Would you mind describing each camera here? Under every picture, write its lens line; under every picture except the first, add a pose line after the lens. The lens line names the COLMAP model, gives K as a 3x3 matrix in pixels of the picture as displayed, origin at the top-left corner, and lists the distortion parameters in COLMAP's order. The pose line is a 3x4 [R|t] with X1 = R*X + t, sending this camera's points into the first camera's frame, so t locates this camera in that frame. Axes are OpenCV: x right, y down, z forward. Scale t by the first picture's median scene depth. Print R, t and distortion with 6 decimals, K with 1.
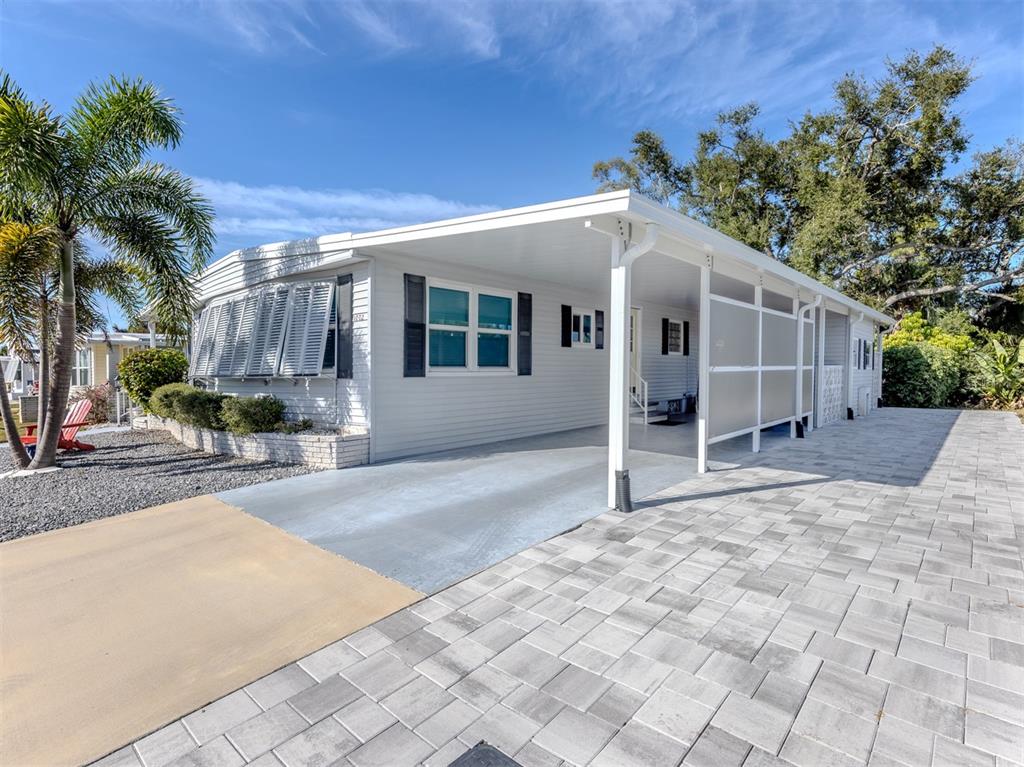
lens RADIAL K [[491.8, 0, 512.0], [0, 491.8, 383.5], [0, 0, 1]] dist [-0.000626, -0.000013]
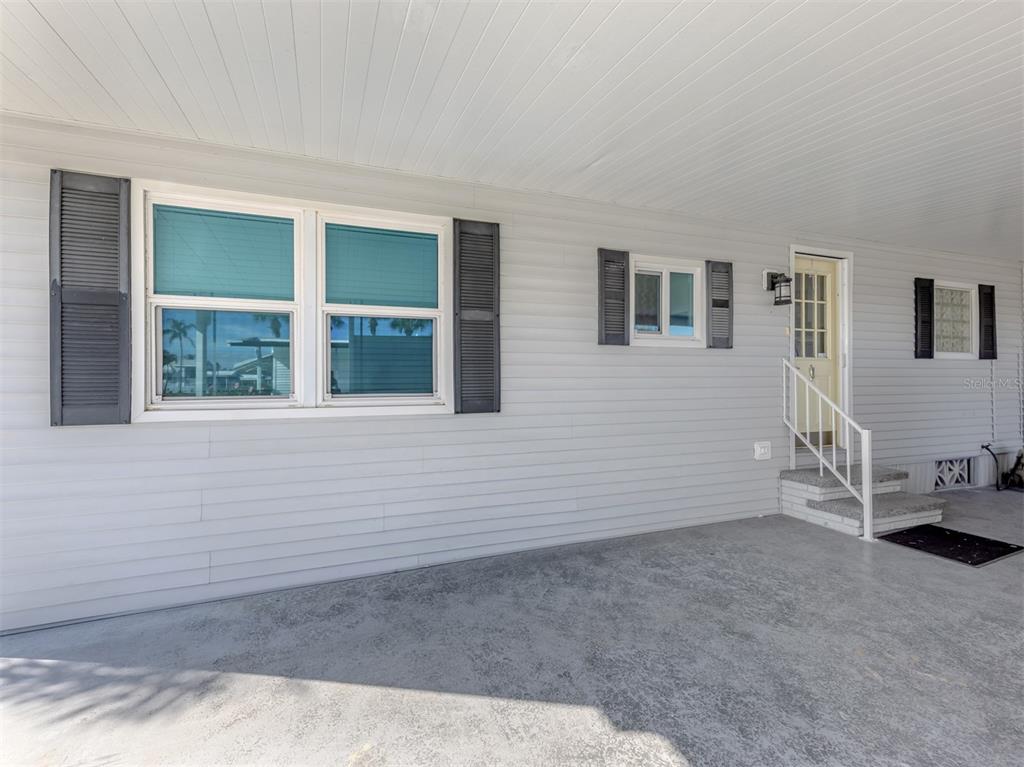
lens RADIAL K [[379.0, 0, 514.5], [0, 379.0, 366.1], [0, 0, 1]] dist [0.001524, 0.000130]
pose [[0.876801, -0.004420, -0.480832, 0.213629], [-0.016318, 0.999108, -0.038941, -0.045743], [0.480576, 0.041989, 0.875947, 0.734348]]
